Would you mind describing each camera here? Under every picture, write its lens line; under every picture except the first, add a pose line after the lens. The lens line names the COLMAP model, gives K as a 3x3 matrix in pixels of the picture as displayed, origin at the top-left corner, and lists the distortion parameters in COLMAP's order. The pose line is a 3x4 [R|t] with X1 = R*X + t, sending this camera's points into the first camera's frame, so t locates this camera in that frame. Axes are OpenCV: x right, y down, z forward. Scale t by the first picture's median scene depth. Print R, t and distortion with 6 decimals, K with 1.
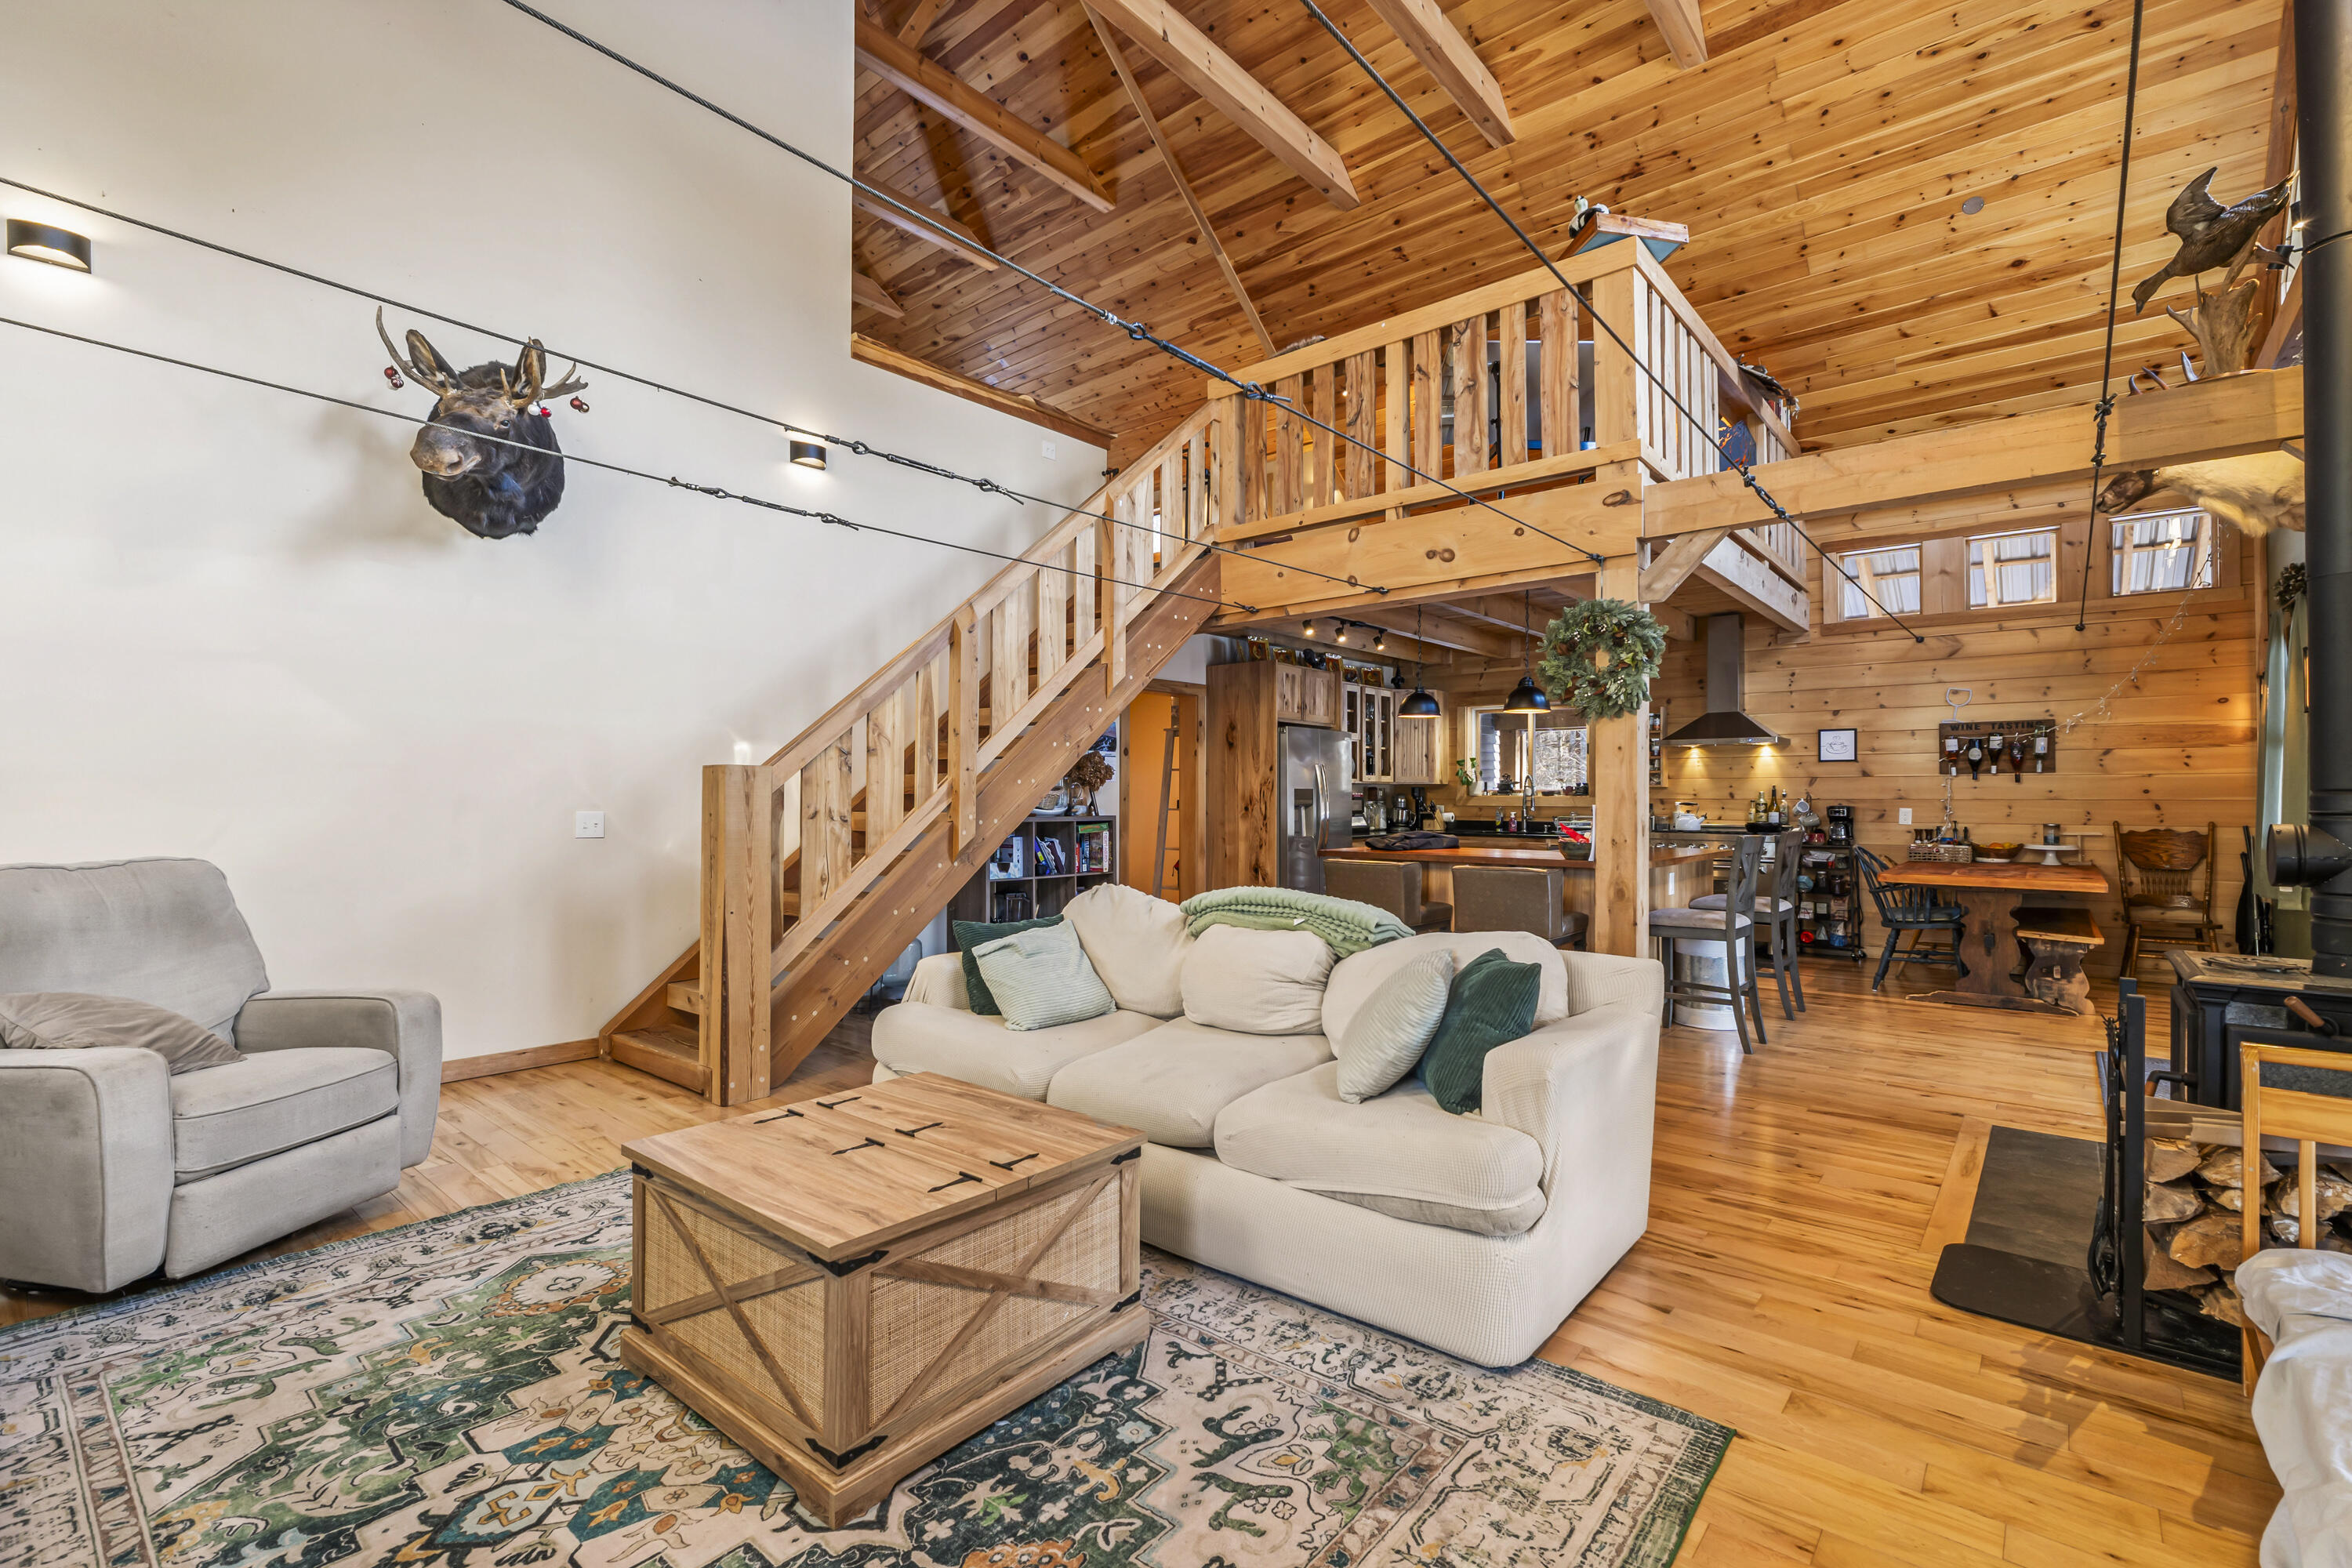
lens RADIAL K [[1052.6, 0, 1168.1], [0, 1052.6, 787.9], [0, 0, 1]] dist [-0.008211, 0.000968]
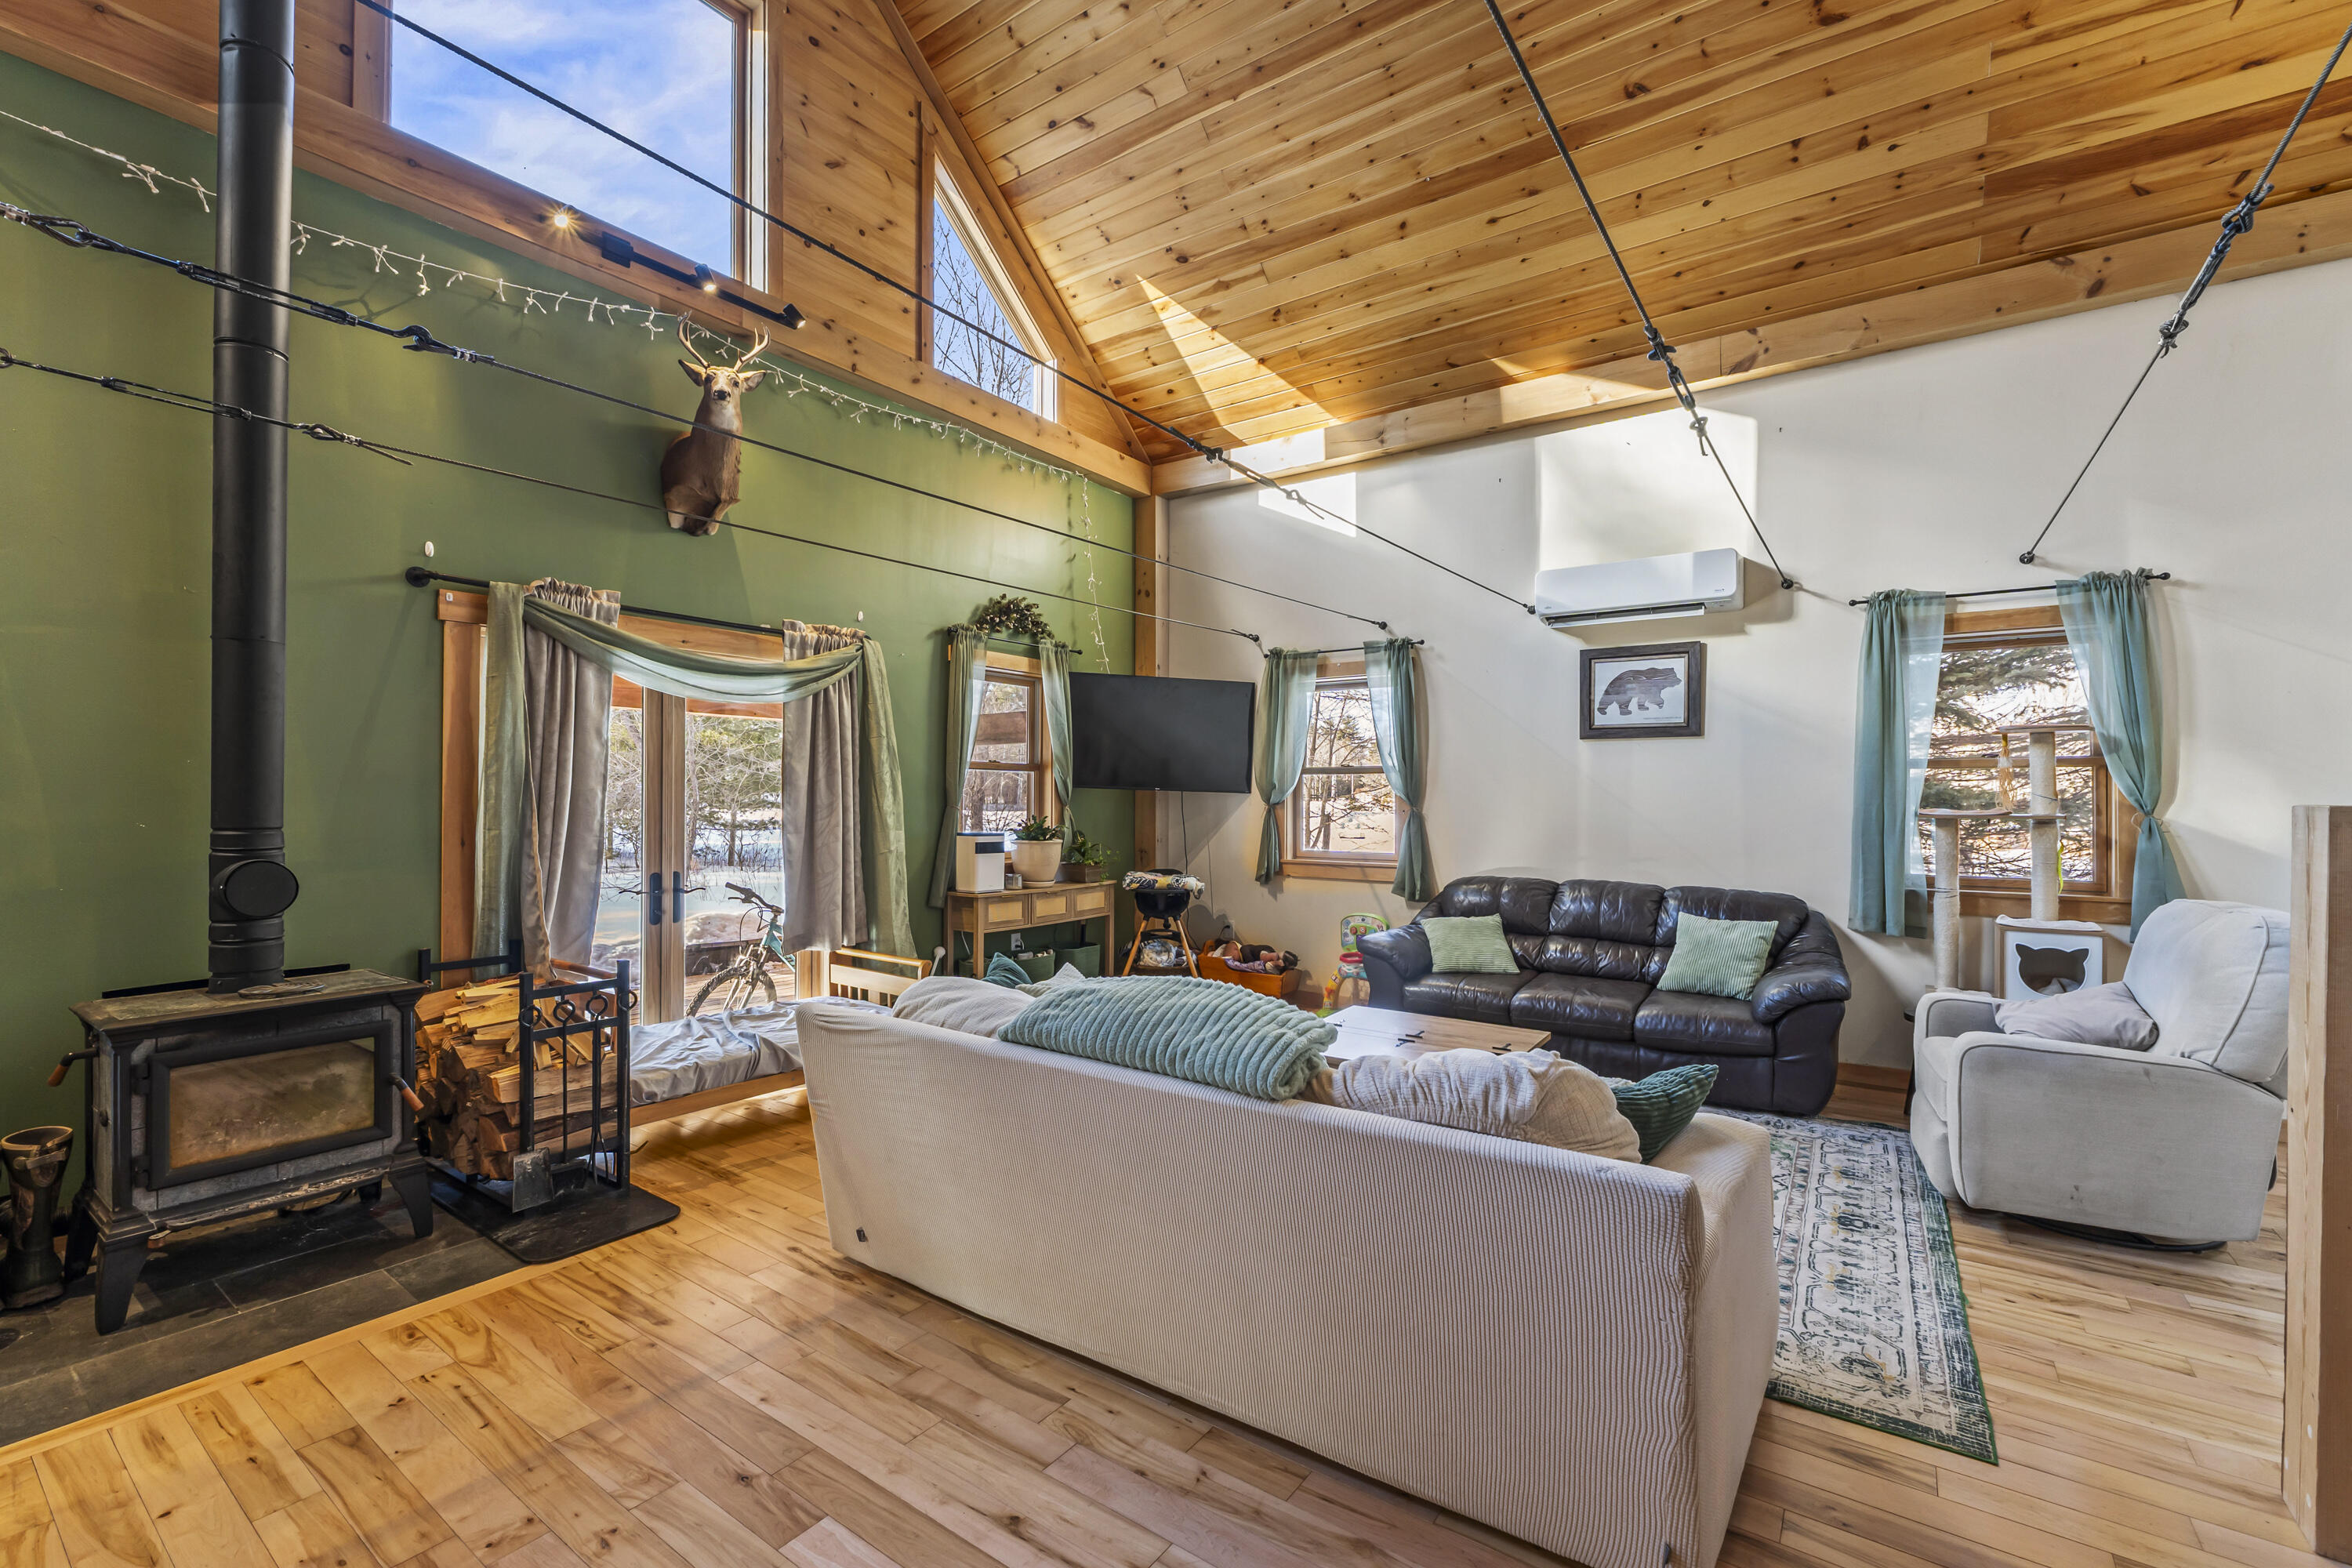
lens RADIAL K [[1004.7, 0, 1165.8], [0, 1004.7, 786.7], [0, 0, 1]] dist [-0.003076, -0.001951]
pose [[-0.996296, -0.009034, -0.085512, 0.079846], [-0.007261, 0.999753, -0.021029, -0.009757], [0.085681, -0.020330, -0.996115, 0.786019]]
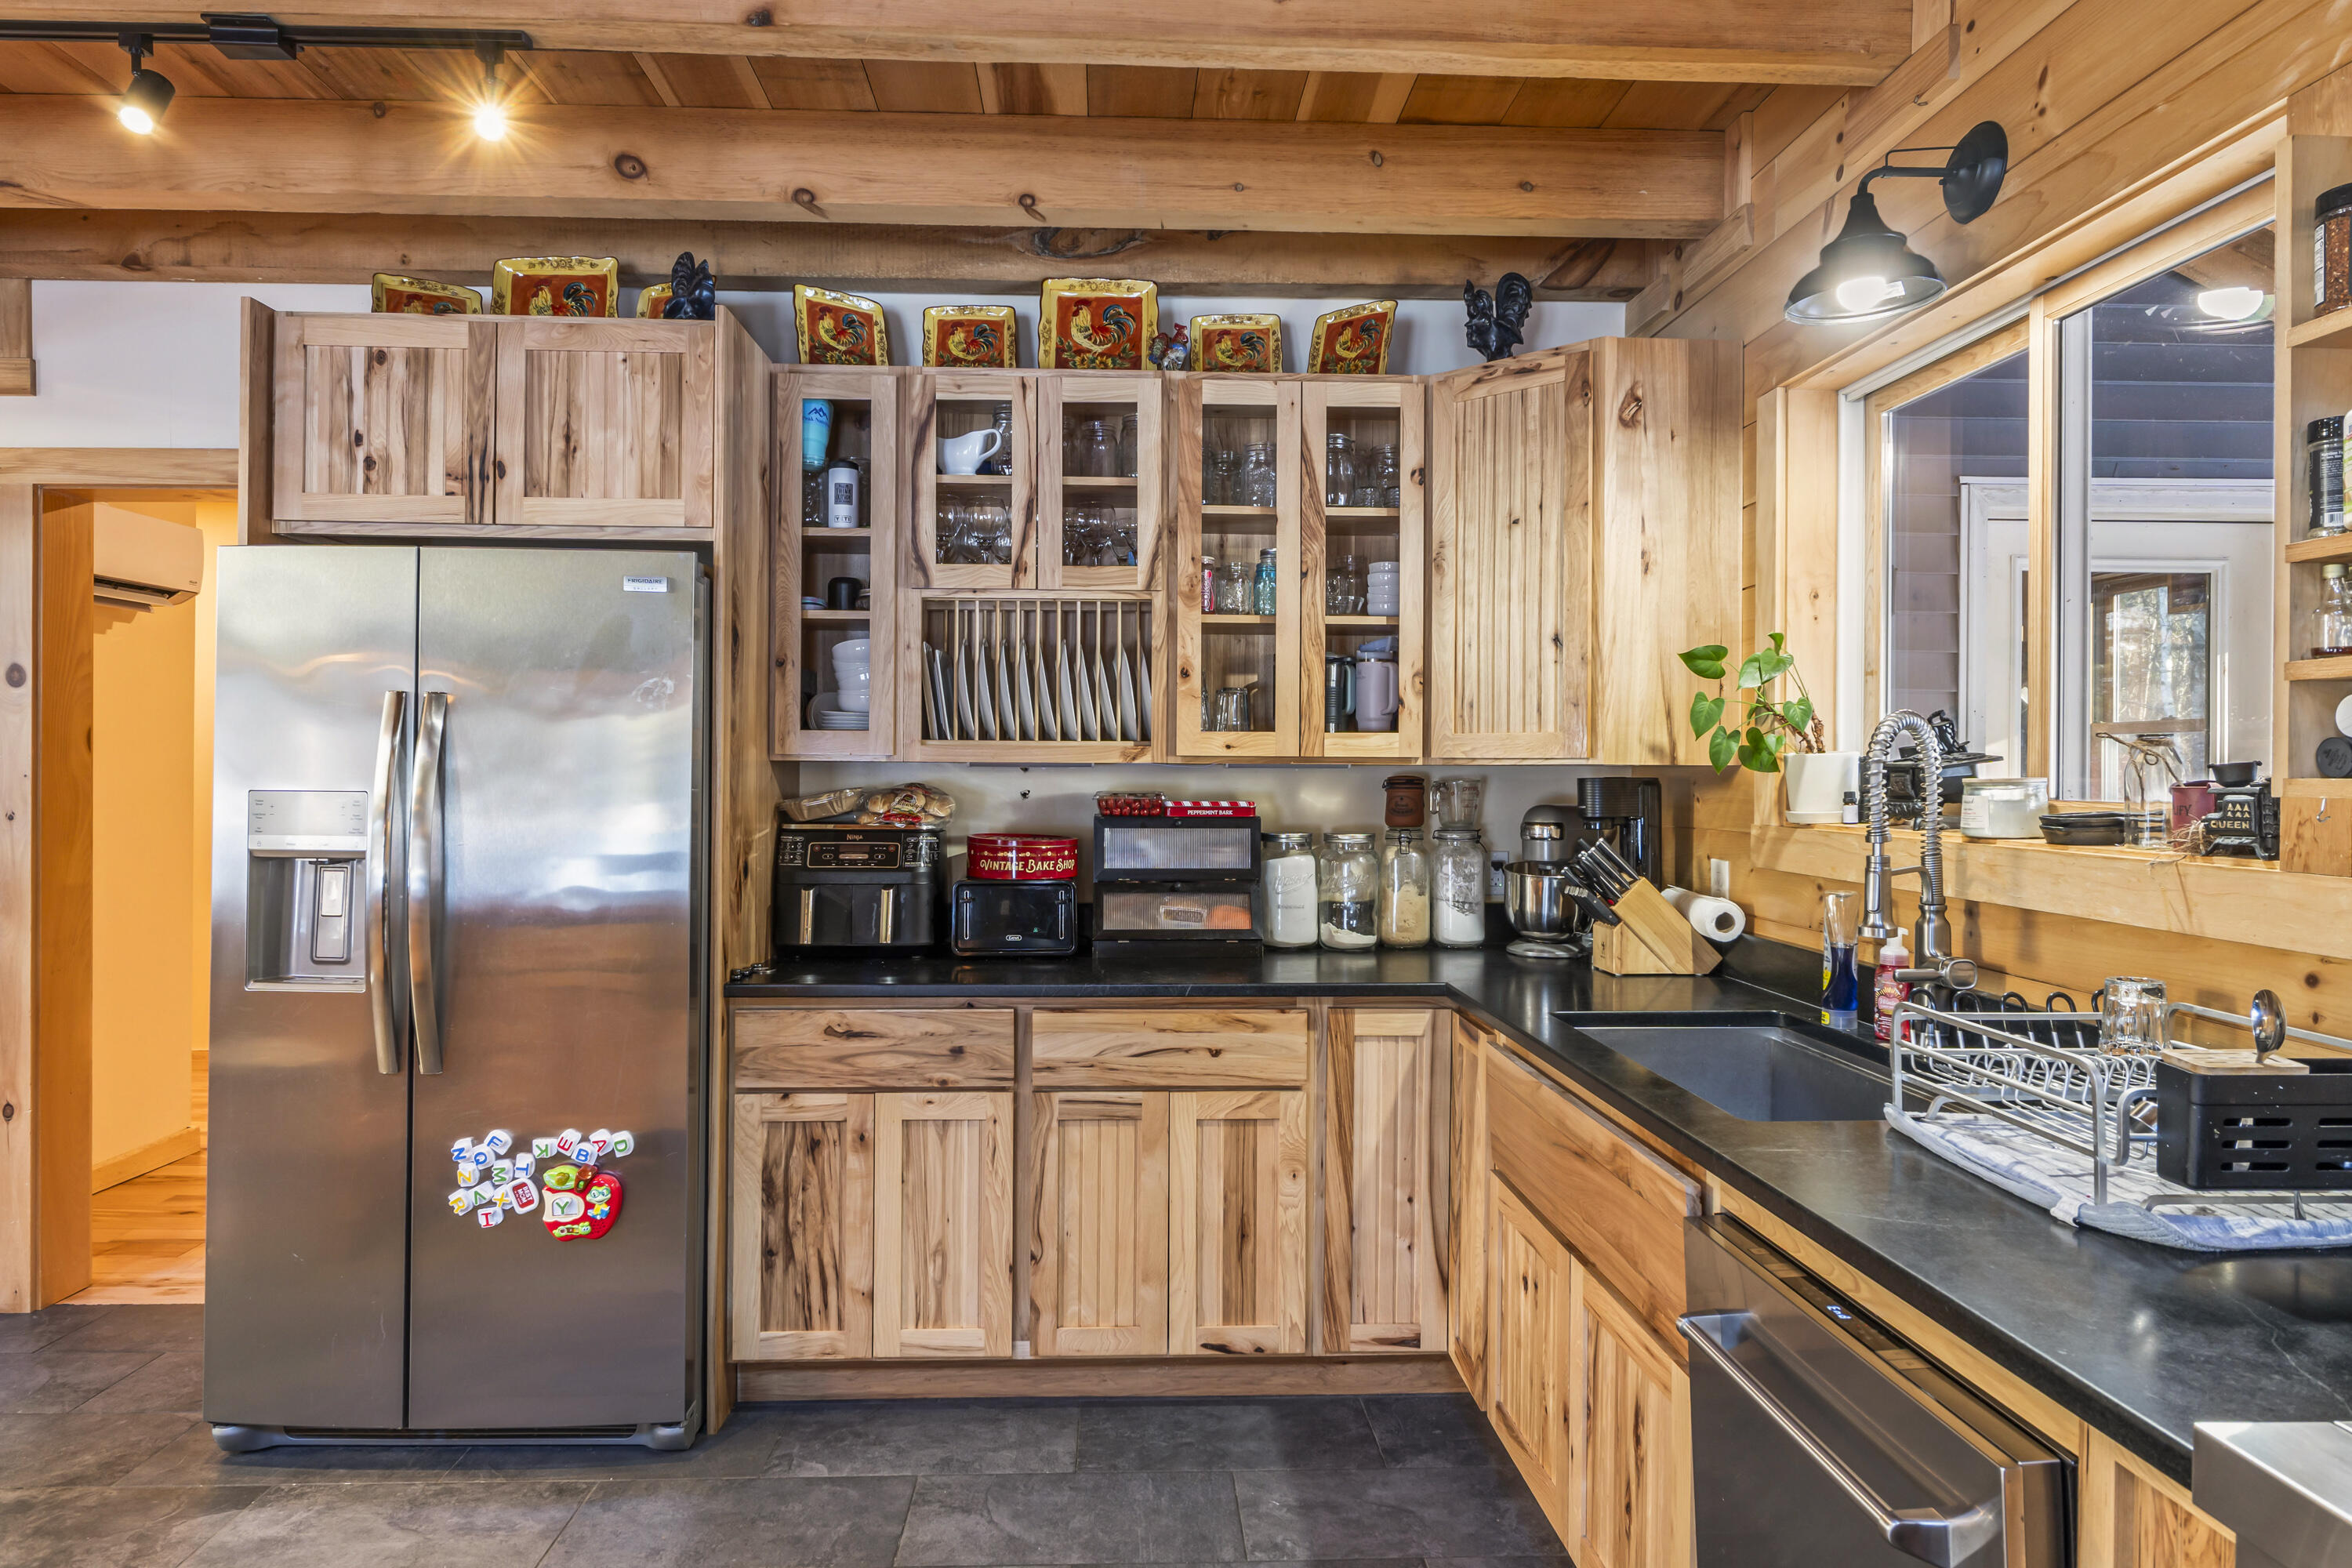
lens RADIAL K [[1383.2, 0, 1170.8], [0, 1383.2, 770.0], [0, 0, 1]] dist [0.001252, -0.003445]
pose [[0.678169, 0.001490, -0.734904, 0.541434], [0.003337, 0.999981, 0.005107, -0.006011], [0.734898, -0.005916, 0.678152, 0.982378]]
